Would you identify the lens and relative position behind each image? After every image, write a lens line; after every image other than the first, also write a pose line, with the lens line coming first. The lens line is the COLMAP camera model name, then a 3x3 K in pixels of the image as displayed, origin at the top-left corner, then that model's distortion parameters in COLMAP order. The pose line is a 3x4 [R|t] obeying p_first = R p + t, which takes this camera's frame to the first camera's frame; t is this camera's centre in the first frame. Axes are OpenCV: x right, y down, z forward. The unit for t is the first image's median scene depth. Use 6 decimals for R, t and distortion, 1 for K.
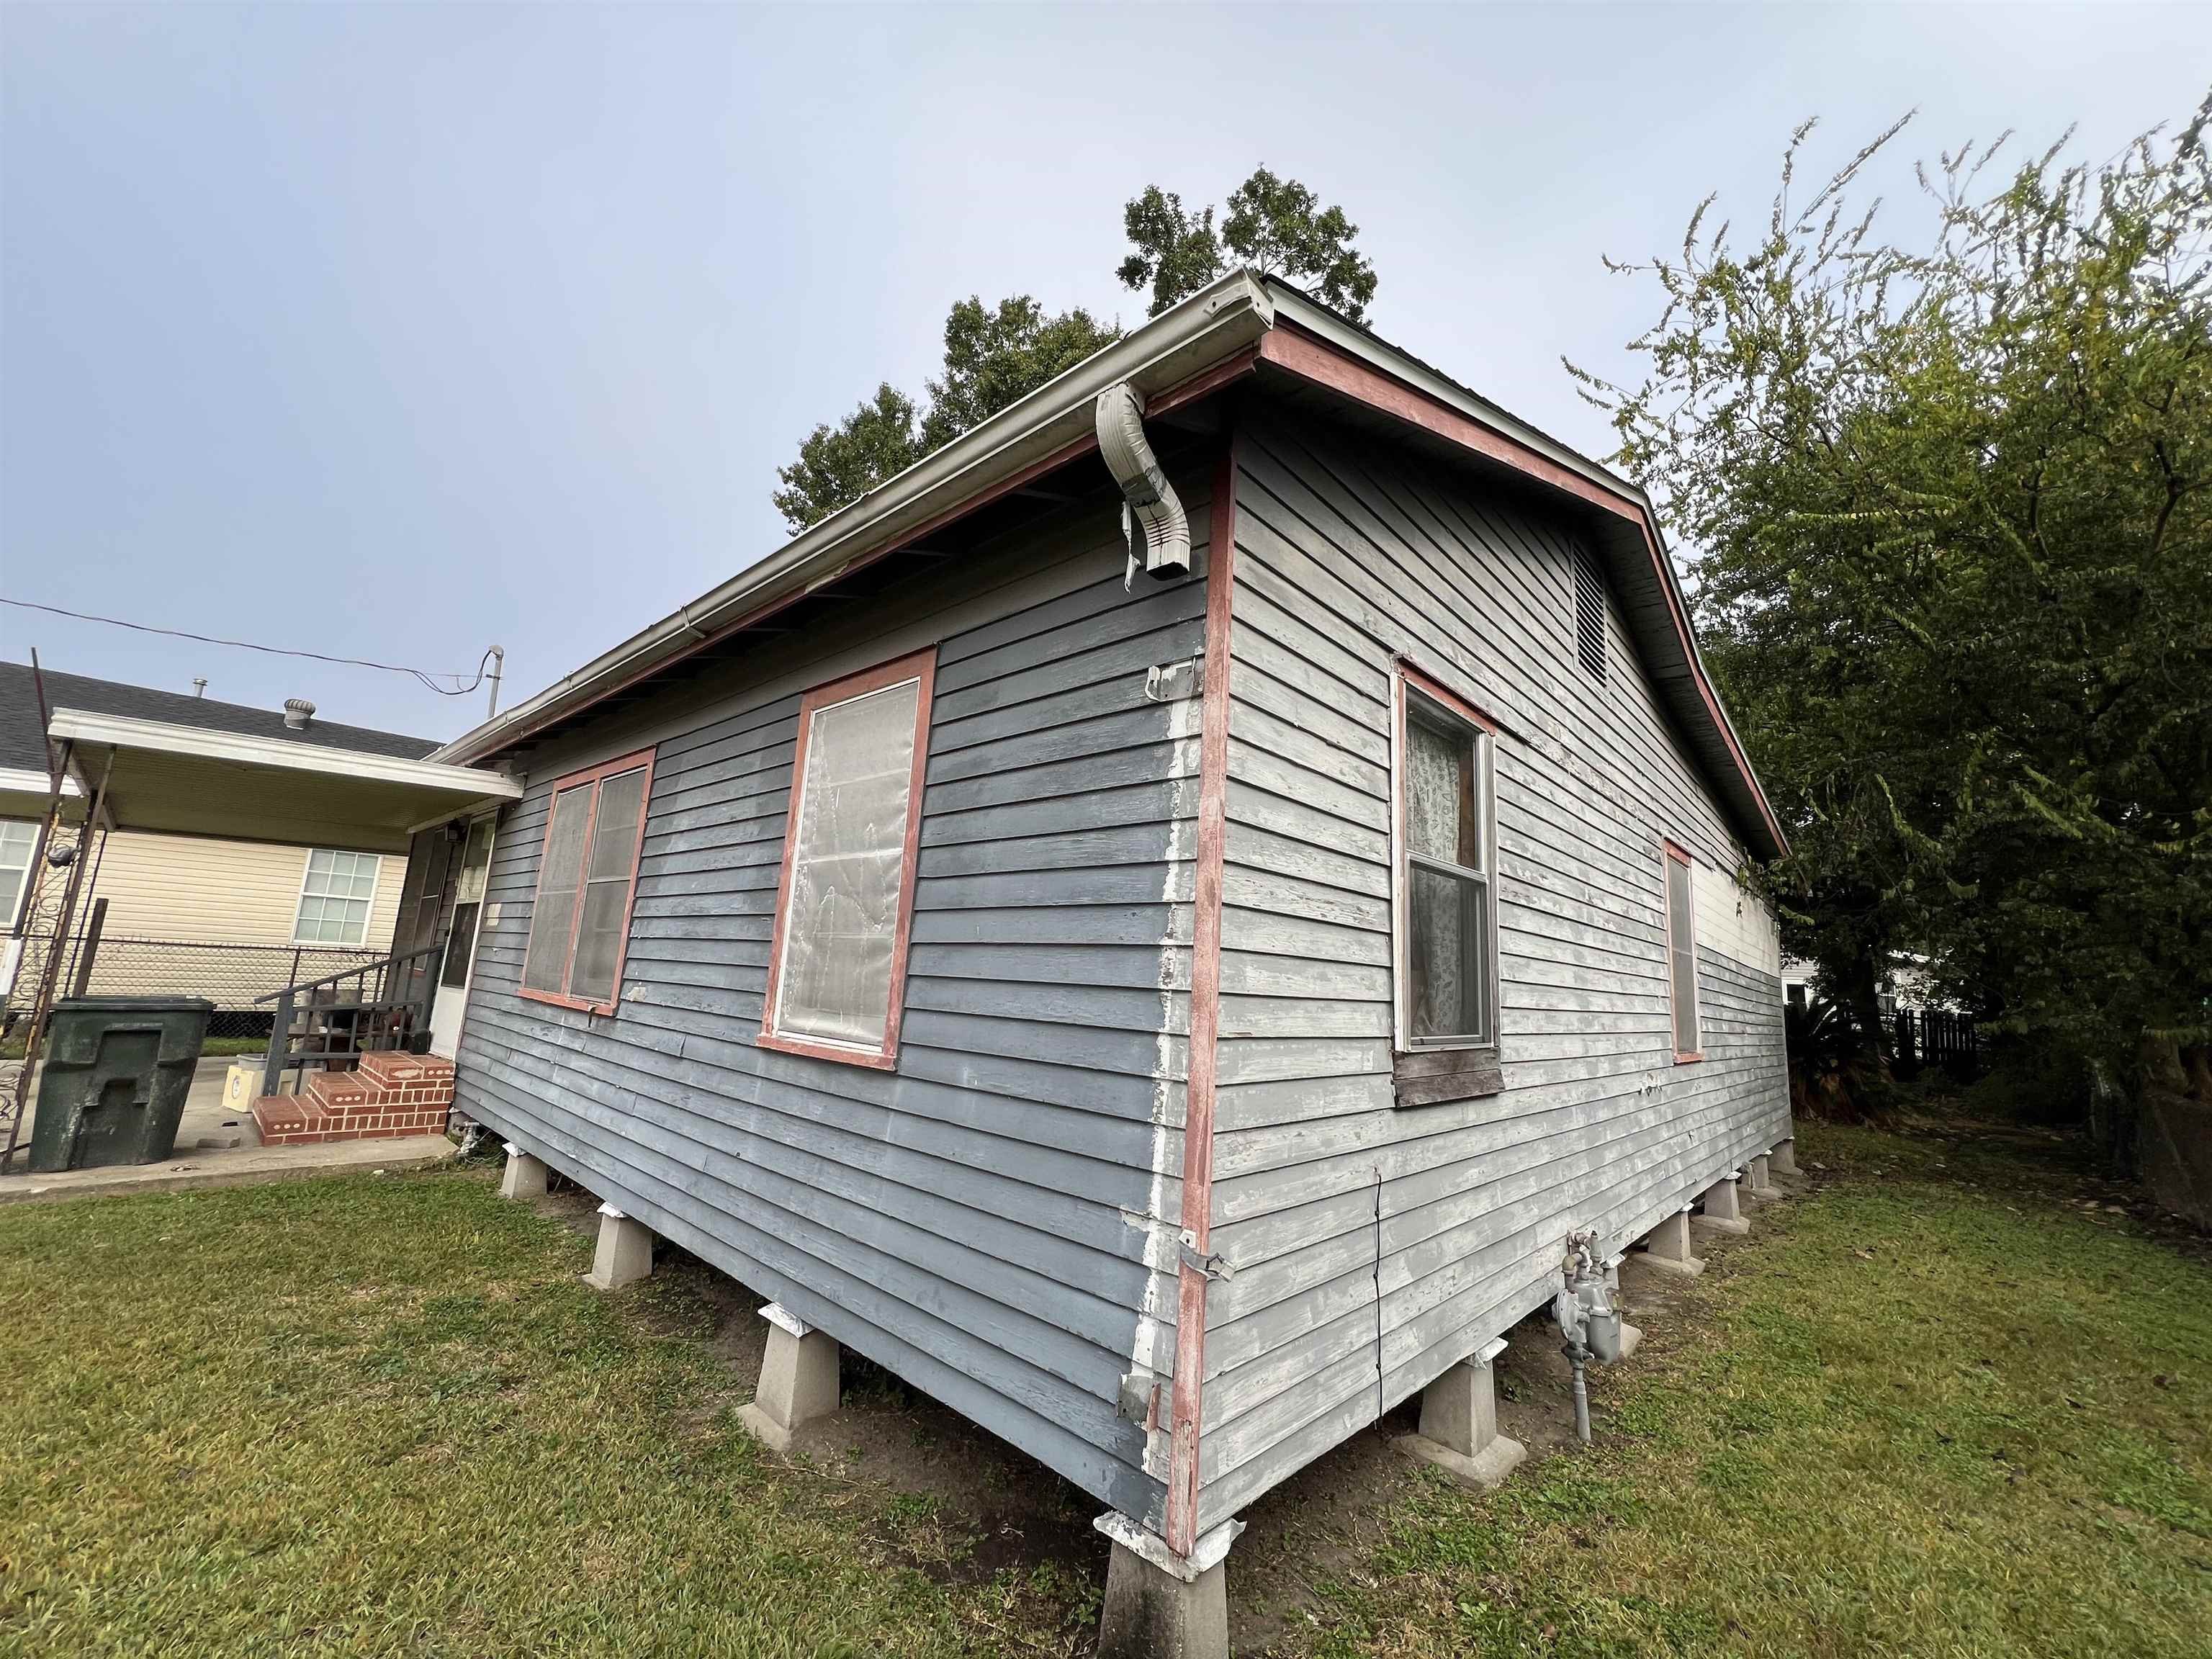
lens RADIAL K [[880.7, 0, 1103.0], [0, 880.7, 824.2], [0, 0, 1]] dist [-0.003126, 0.000276]
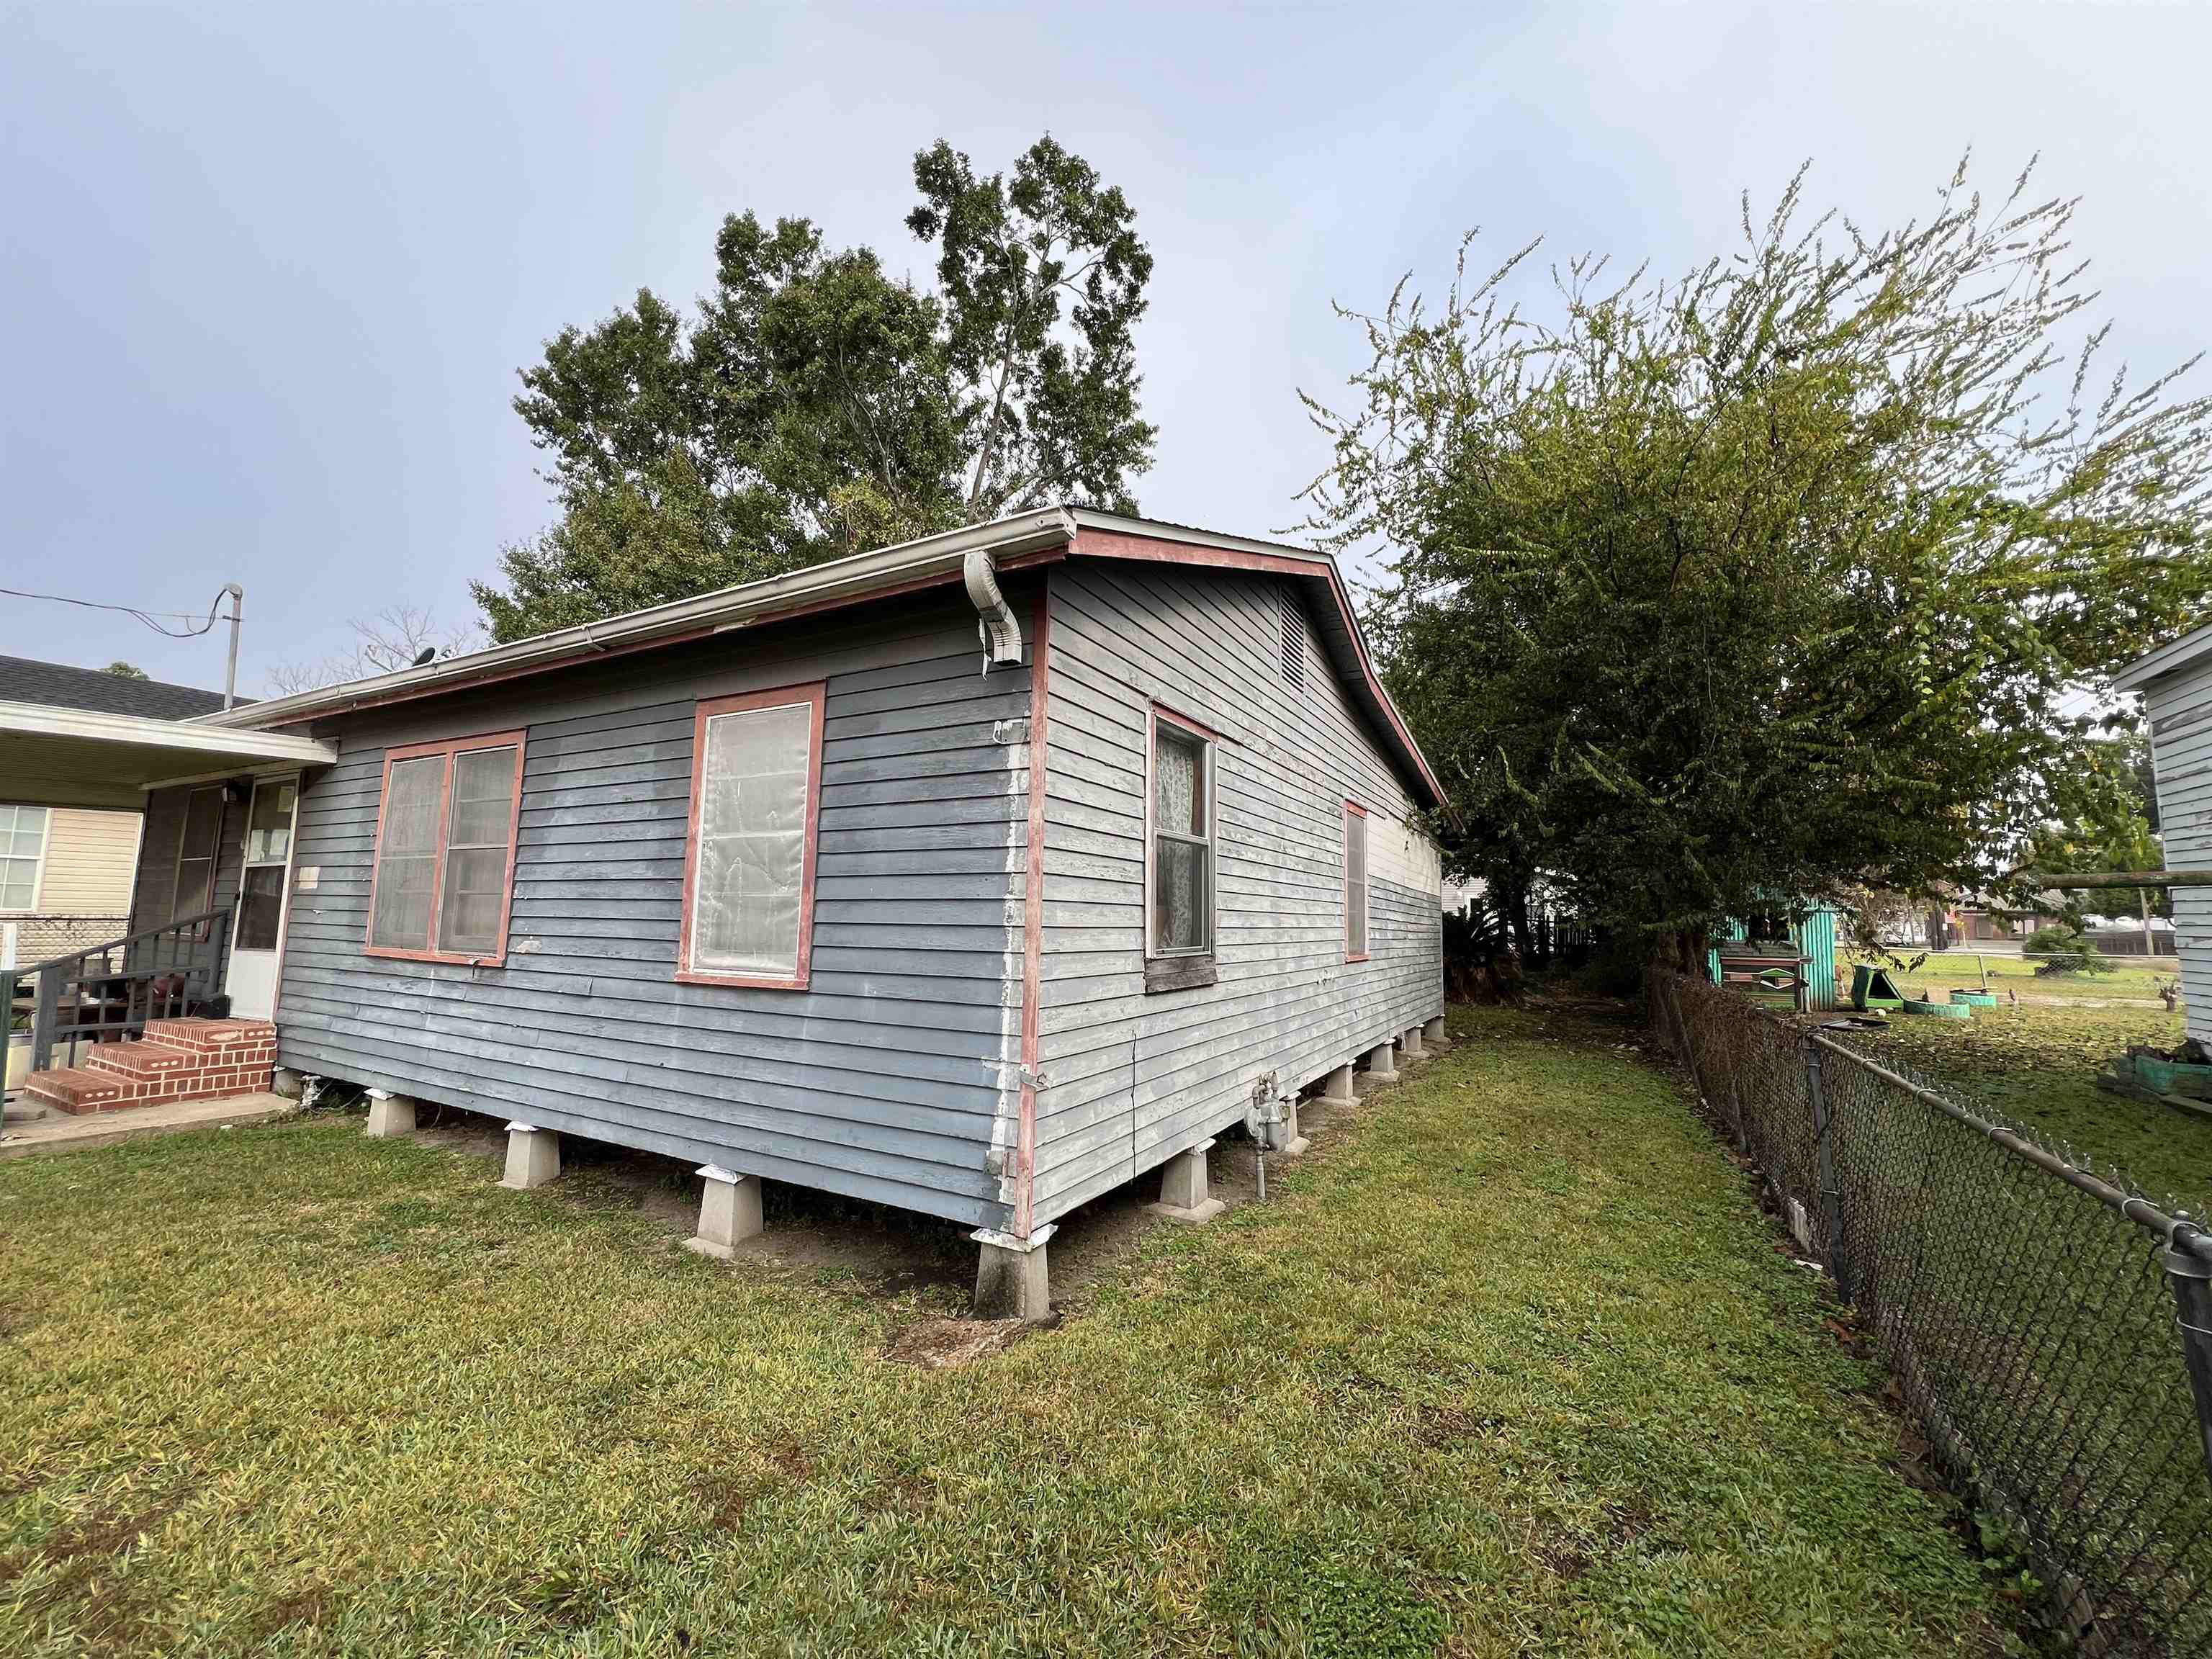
lens RADIAL K [[880.7, 0, 1103.0], [0, 880.7, 824.2], [0, 0, 1]] dist [-0.003126, 0.000276]
pose [[0.969503, -0.012801, 0.244745, -0.090755], [-0.005925, 0.997119, 0.075623, -0.072428], [-0.245008, -0.074767, 0.966634, -0.353207]]
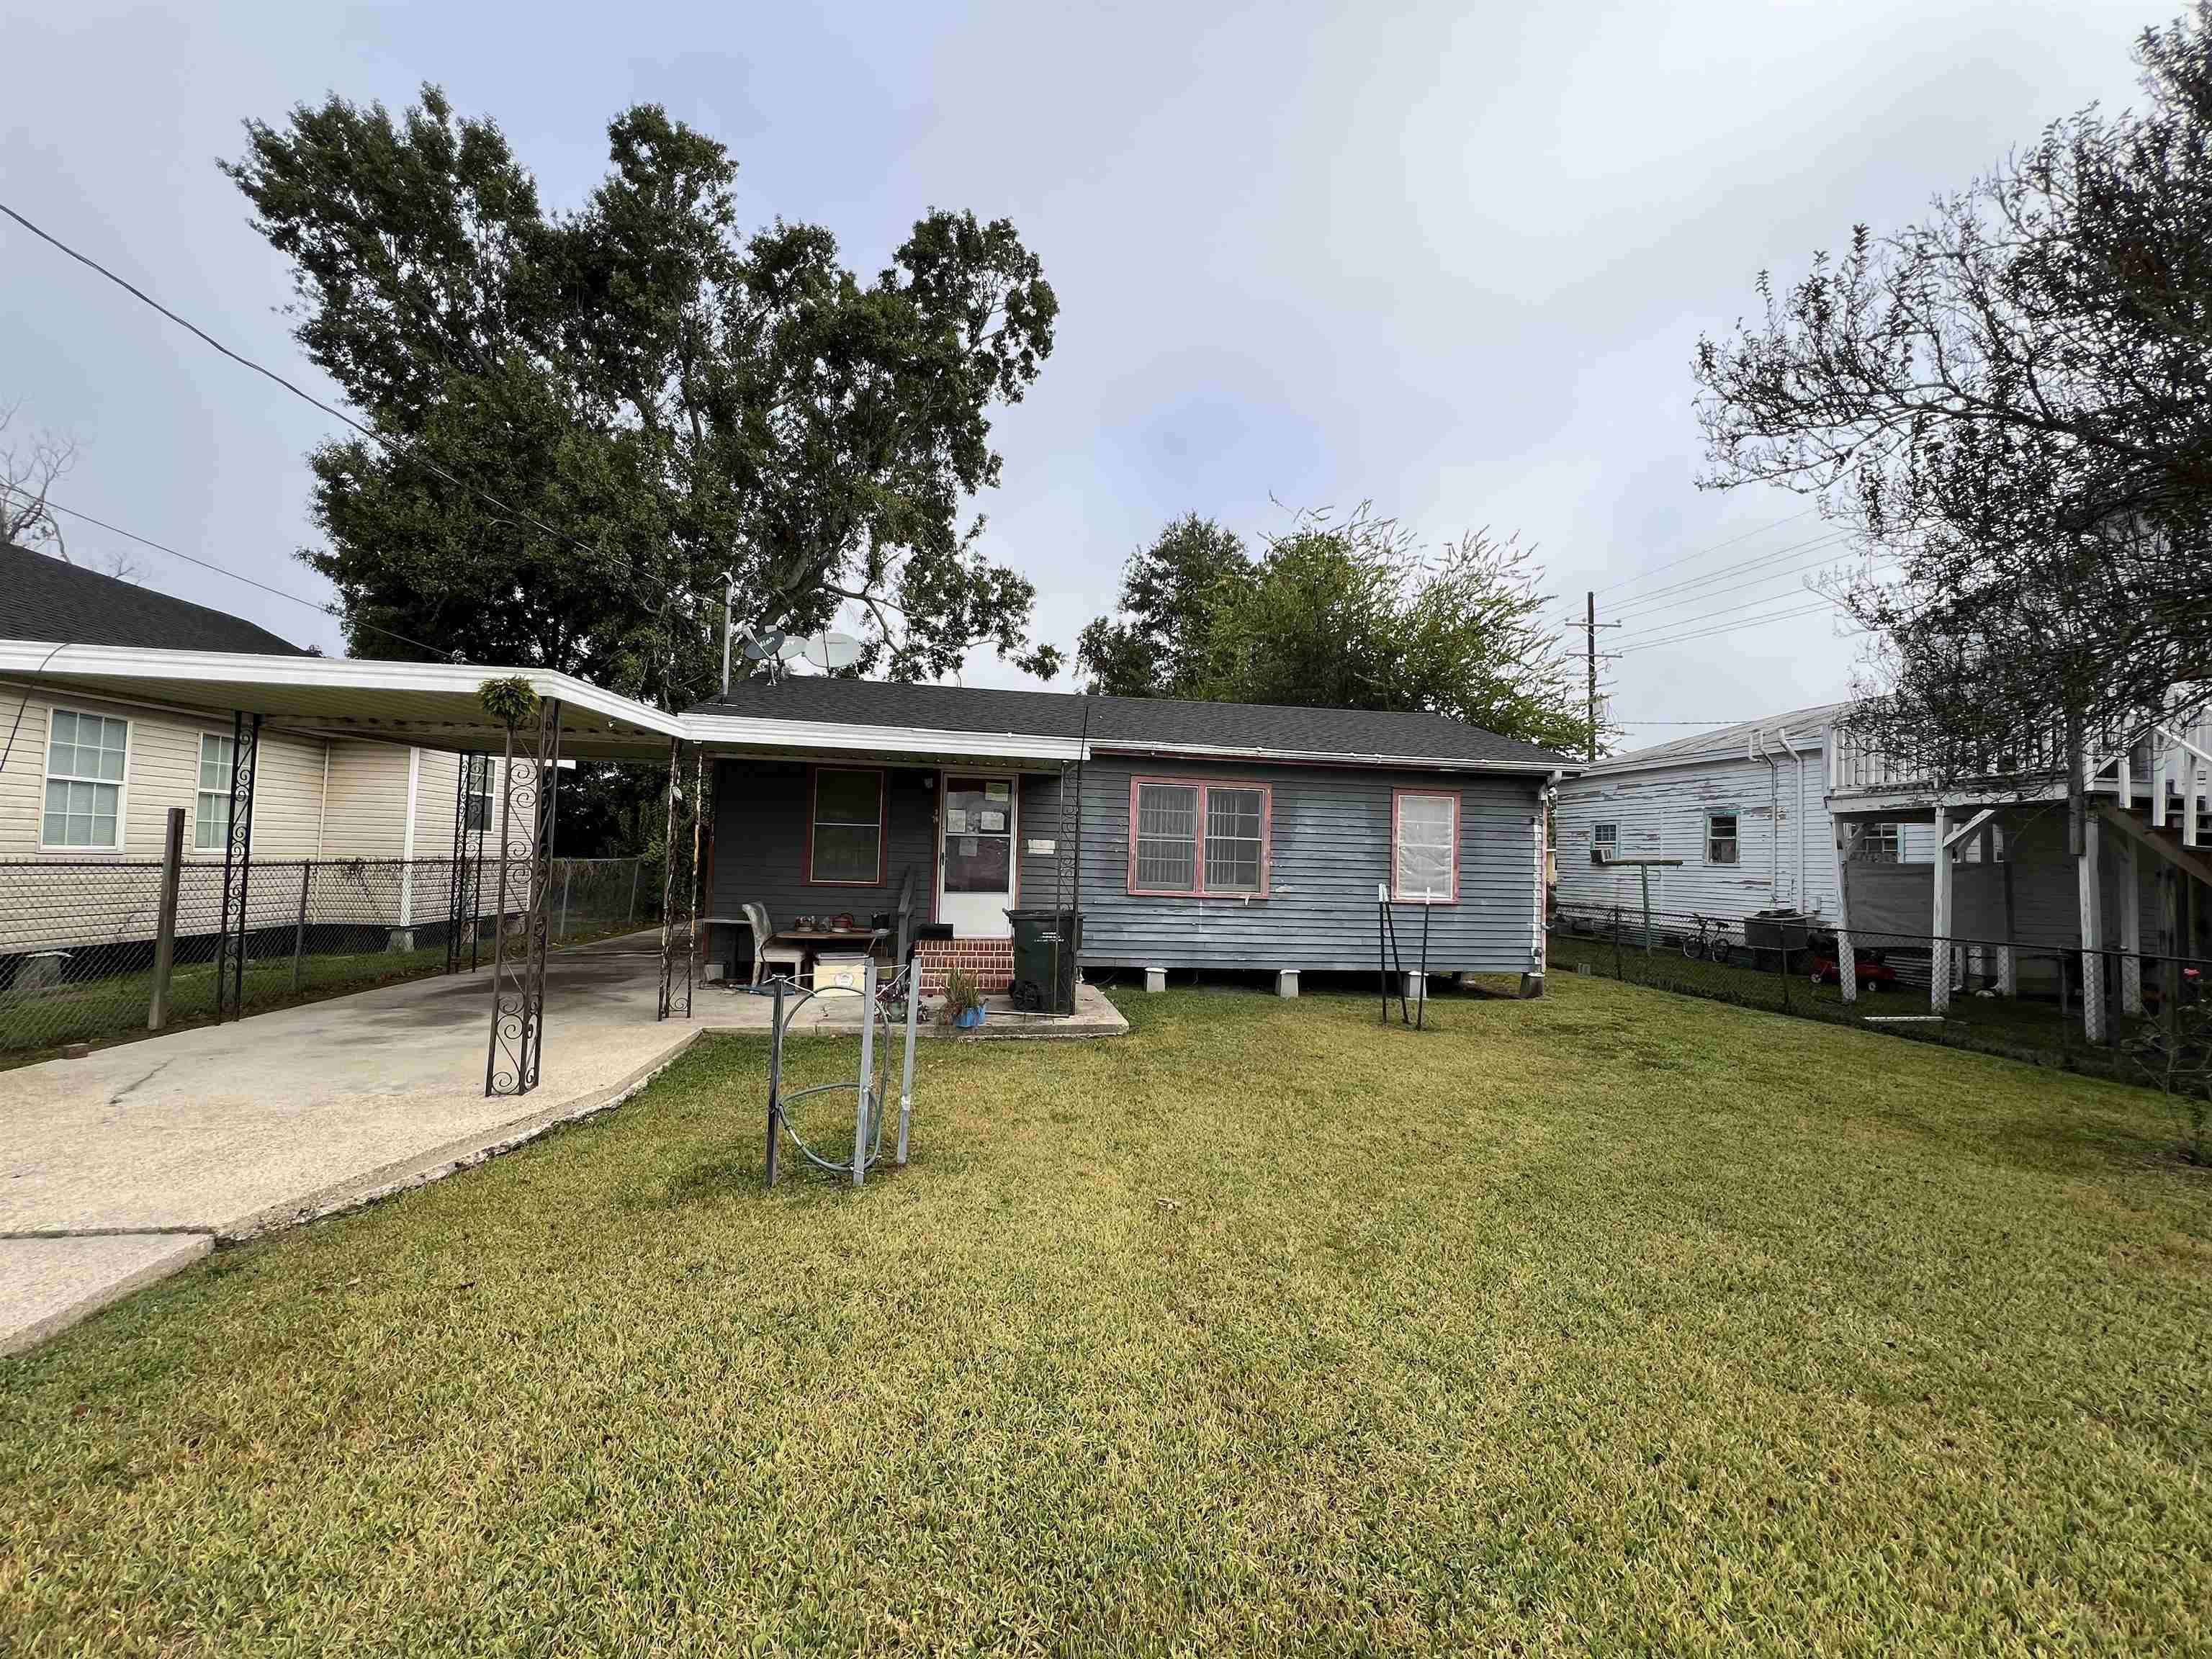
lens RADIAL K [[880.7, 0, 1103.0], [0, 880.7, 824.2], [0, 0, 1]] dist [-0.003126, 0.000276]
pose [[0.619800, -0.003238, 0.784753, -3.298212], [-0.133277, 0.985030, 0.109327, -0.222231], [-0.773360, -0.172350, 0.610090, -0.089316]]
